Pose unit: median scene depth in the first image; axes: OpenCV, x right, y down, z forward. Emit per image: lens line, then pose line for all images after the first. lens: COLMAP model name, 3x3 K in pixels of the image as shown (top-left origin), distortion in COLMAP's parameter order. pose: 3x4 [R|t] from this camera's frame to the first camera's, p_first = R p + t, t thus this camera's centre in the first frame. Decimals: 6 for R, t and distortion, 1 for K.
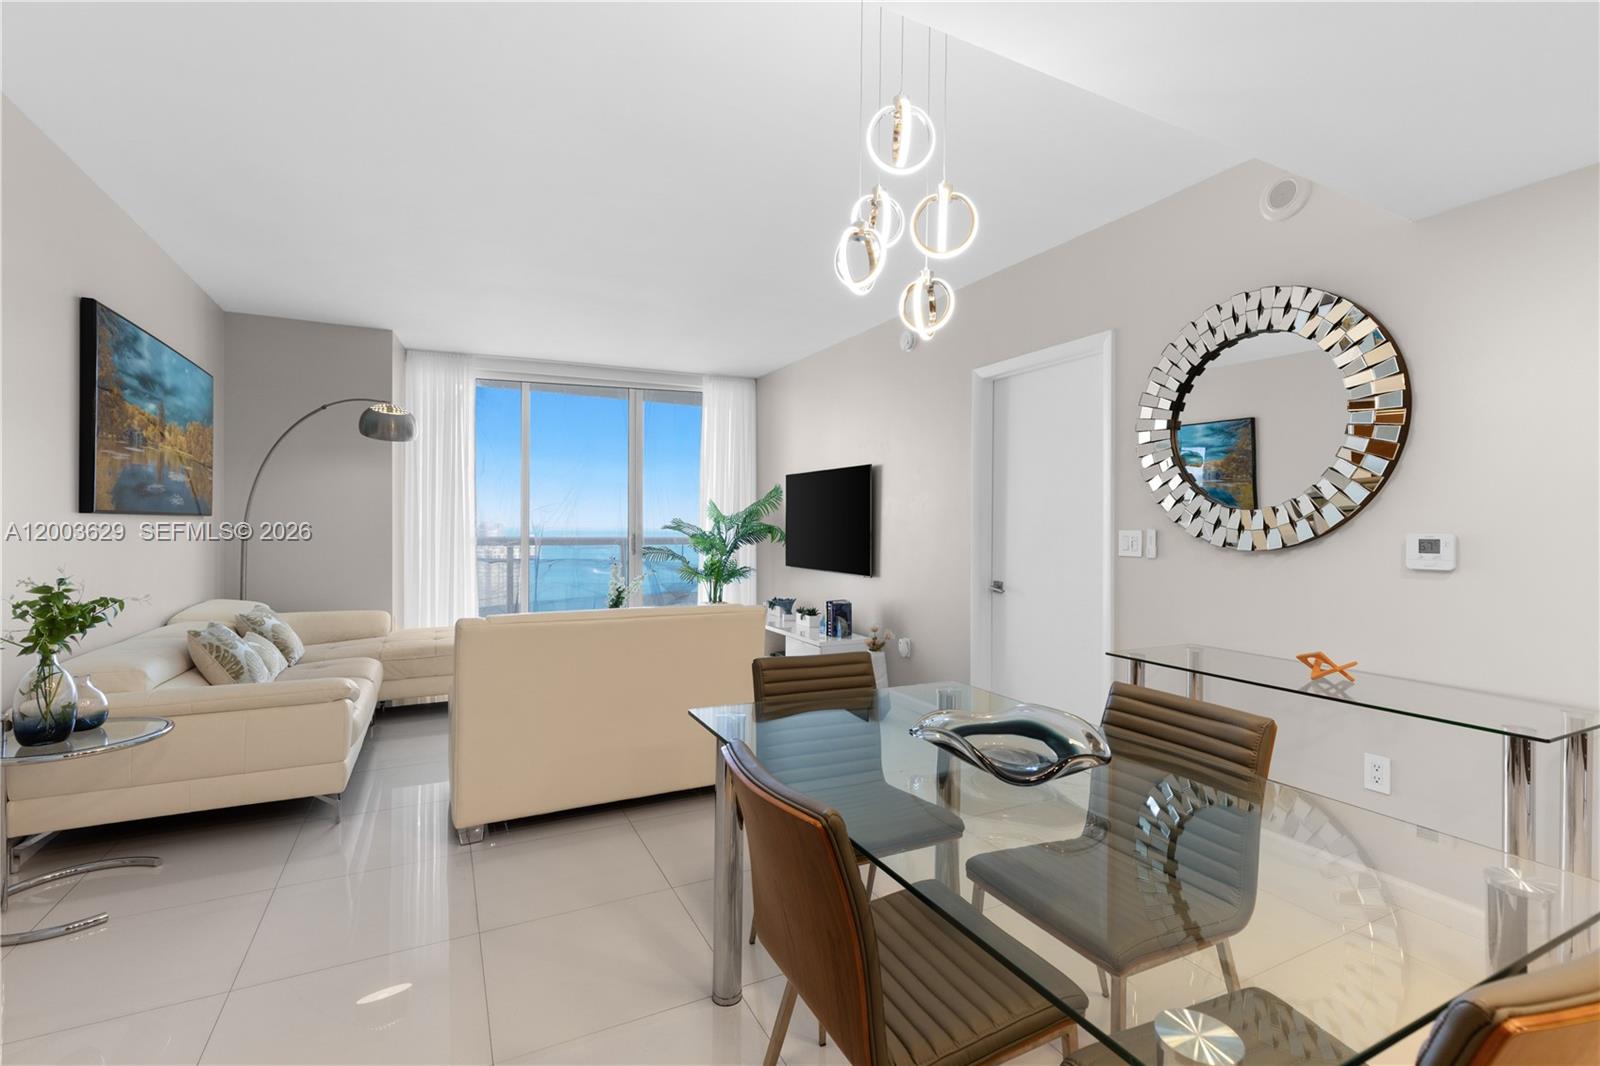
lens RADIAL K [[714.4, 0, 772.8], [0, 714.4, 530.0], [0, 0, 1]] dist [0.007783, -0.000075]
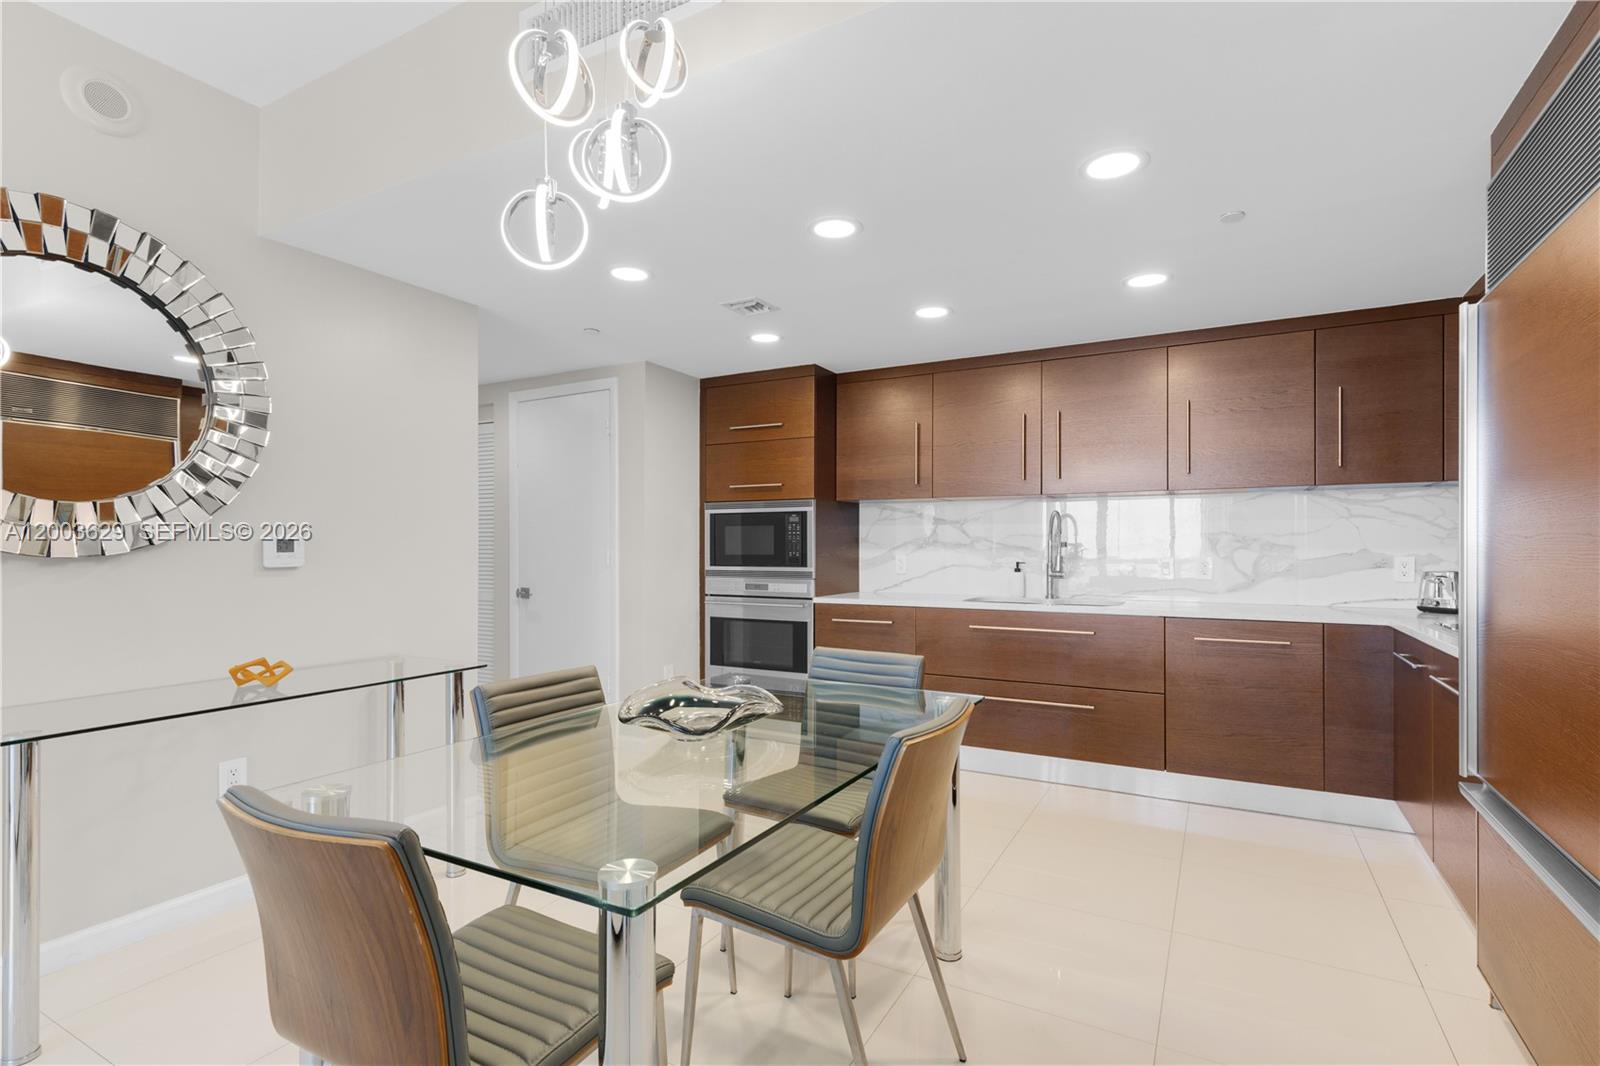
lens RADIAL K [[730.9, 0, 834.4], [0, 730.9, 548.6], [0, 0, 1]] dist [0.015858, -0.000049]
pose [[-0.584754, -0.009030, 0.811161, -0.374240], [-0.000240, 0.999940, 0.010958, 0.008441], [-0.811211, 0.006213, -0.584721, 0.748483]]
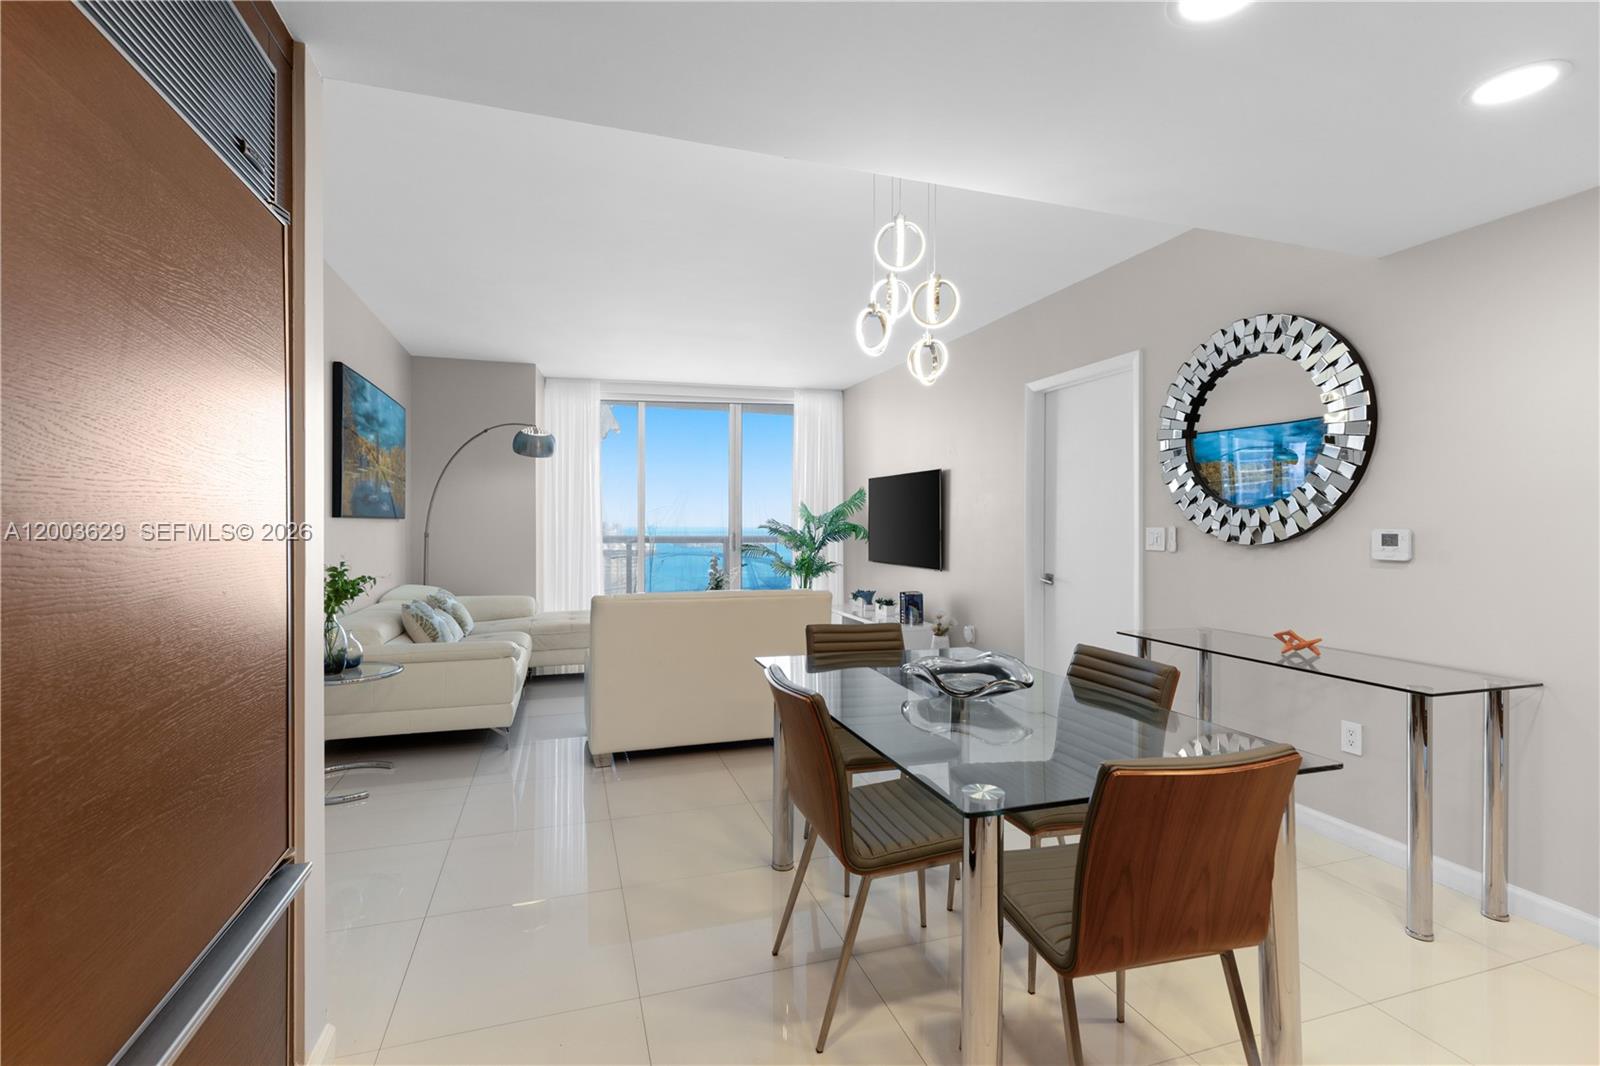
lens RADIAL K [[738.4, 0, 769.4], [0, 738.4, 529.3], [0, 0, 1]] dist [0.010509, -0.000710]
pose [[0.986940, -0.003094, -0.161058, 0.091254], [0.002979, 0.999995, -0.000959, 0.002801], [0.161061, 0.000467, 0.986944, -0.262326]]
